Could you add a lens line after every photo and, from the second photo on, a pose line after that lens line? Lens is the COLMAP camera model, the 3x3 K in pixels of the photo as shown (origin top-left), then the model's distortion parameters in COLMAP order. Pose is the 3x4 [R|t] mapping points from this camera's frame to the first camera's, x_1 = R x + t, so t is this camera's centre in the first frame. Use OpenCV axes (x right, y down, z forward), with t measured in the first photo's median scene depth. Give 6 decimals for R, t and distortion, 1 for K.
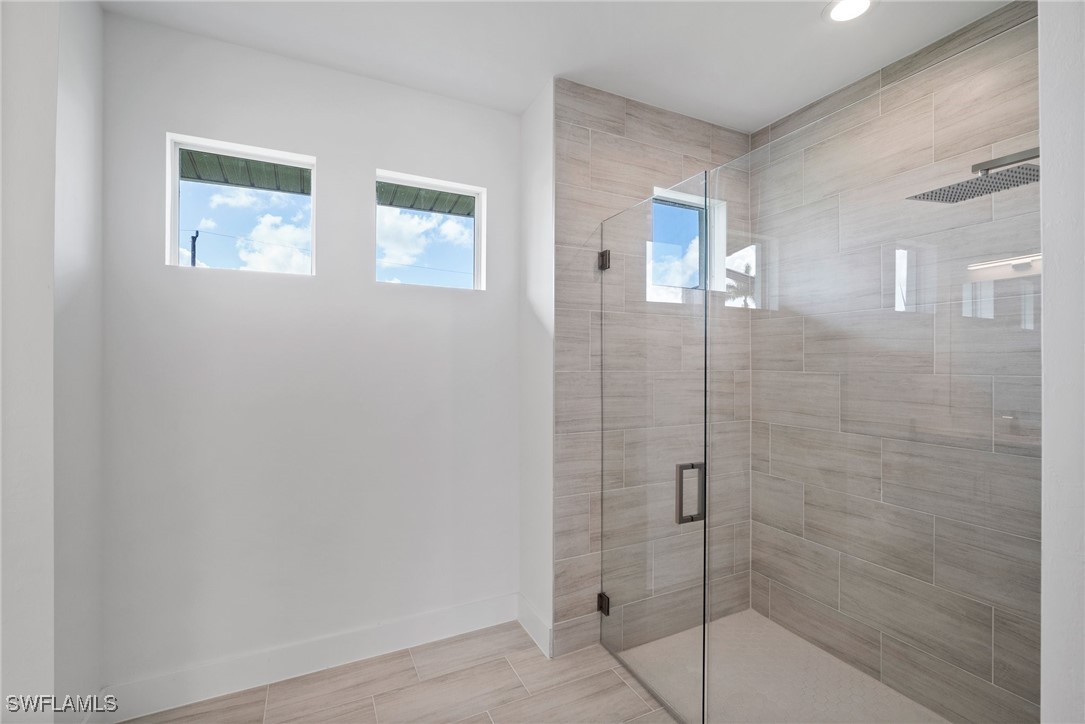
lens RADIAL K [[478.2, 0, 545.3], [0, 478.2, 362.0], [0, 0, 1]] dist [-0.011950, 0.003127]
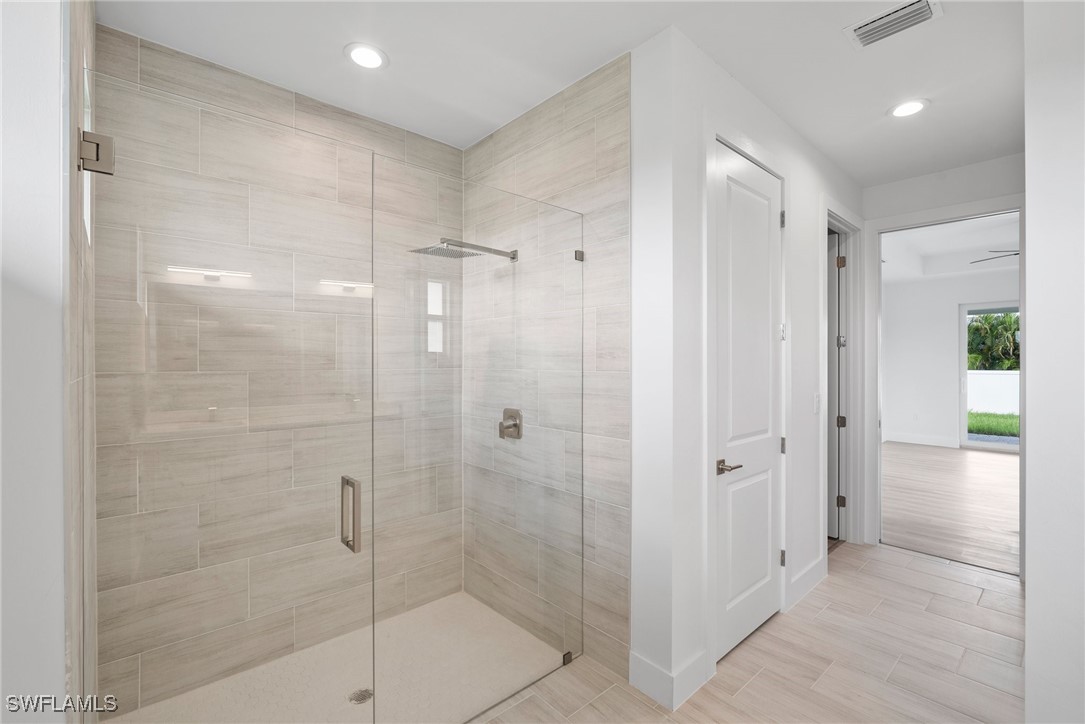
lens RADIAL K [[478.2, 0, 540.2], [0, 478.2, 359.5], [0, 0, 1]] dist [-0.011950, 0.003127]
pose [[-0.264032, -0.002246, 0.964511, -0.467169], [-0.003556, 0.999993, 0.001356, -0.005008], [-0.964507, -0.003072, -0.264038, 0.694916]]
